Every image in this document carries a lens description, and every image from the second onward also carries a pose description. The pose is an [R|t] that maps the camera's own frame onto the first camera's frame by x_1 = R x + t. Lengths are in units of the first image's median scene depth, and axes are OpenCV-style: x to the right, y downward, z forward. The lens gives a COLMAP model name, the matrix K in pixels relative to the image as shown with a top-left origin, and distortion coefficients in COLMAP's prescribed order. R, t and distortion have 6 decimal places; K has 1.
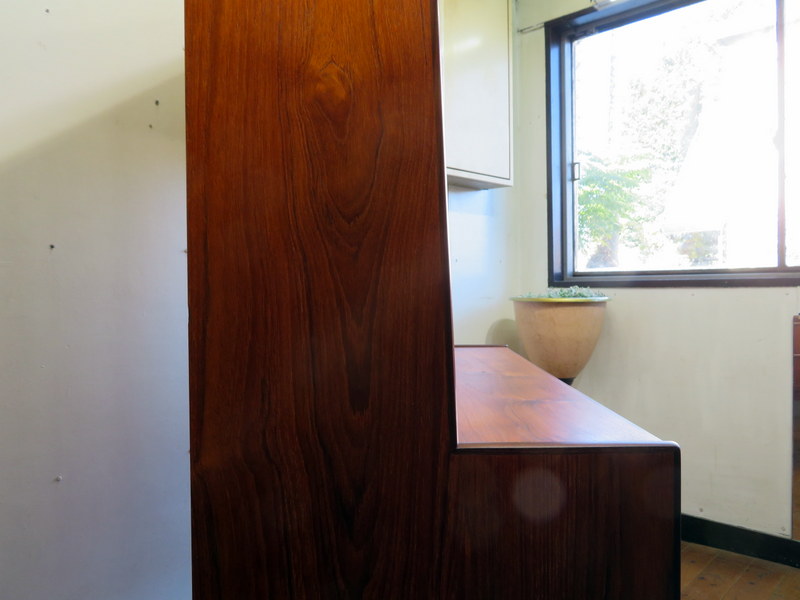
lens RADIAL K [[620.4, 0, 400.0], [0, 620.4, 300.0], [0, 0, 1]] dist [-0.014736, 0.000323]
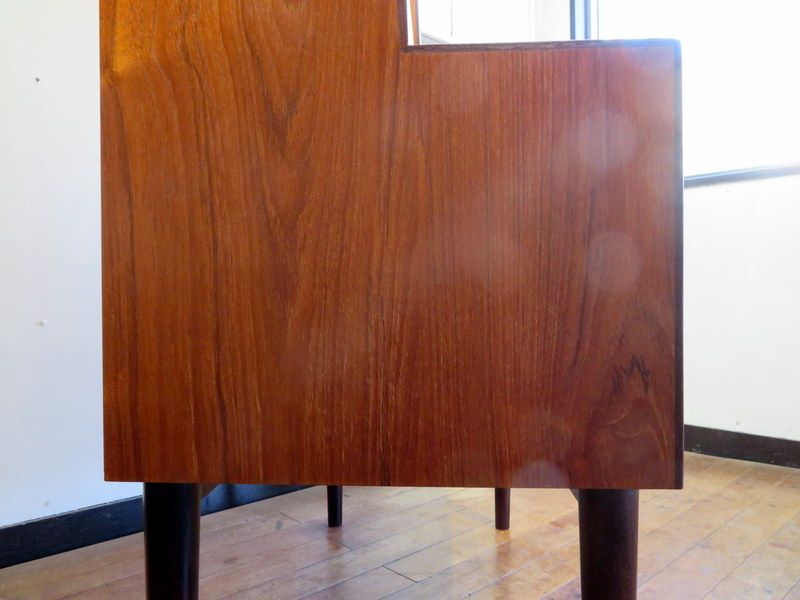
lens RADIAL K [[620.4, 0, 400.0], [0, 620.4, 300.0], [0, 0, 1]] dist [-0.014736, 0.000323]
pose [[0.998310, 0.001816, -0.058077, 0.129874], [-0.002140, 0.999983, -0.005515, 0.586993], [0.058066, 0.005630, 0.998297, 0.165951]]
